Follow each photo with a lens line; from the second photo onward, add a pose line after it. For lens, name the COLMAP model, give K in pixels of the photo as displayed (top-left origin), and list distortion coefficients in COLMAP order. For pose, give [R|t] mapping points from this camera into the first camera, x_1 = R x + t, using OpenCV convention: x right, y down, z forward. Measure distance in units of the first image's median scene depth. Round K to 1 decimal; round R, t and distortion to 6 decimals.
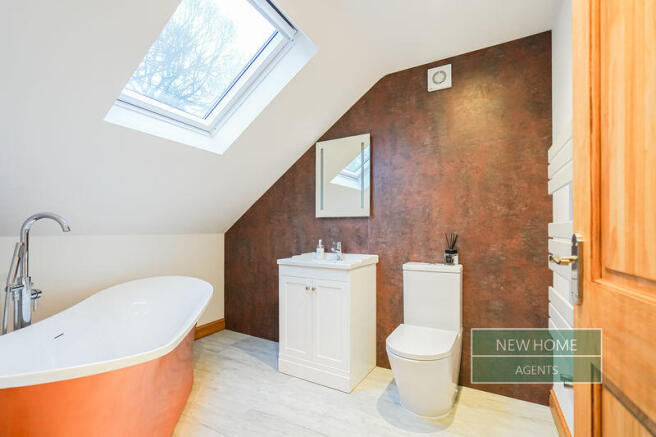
lens RADIAL K [[301.9, 0, 324.0], [0, 301.9, 224.6], [0, 0, 1]] dist [-0.011514, 0.001892]
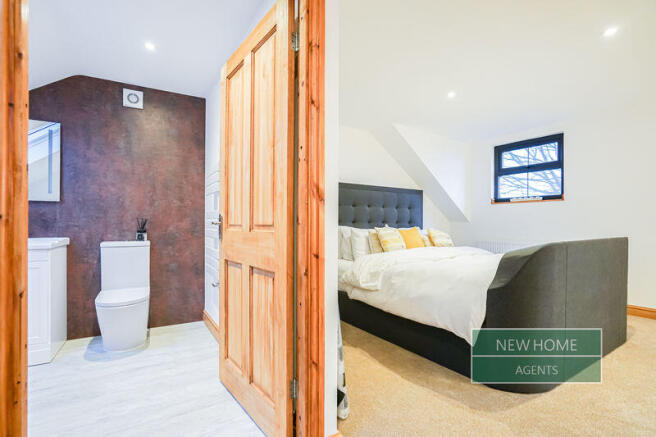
lens RADIAL K [[301.9, 0, 327.1], [0, 301.9, 222.3], [0, 0, 1]] dist [-0.011514, 0.001892]
pose [[0.456268, 0.007691, 0.889809, -0.385603], [-0.008214, 0.999956, -0.004431, 0.046470], [-0.889804, -0.005287, 0.456312, -0.345123]]
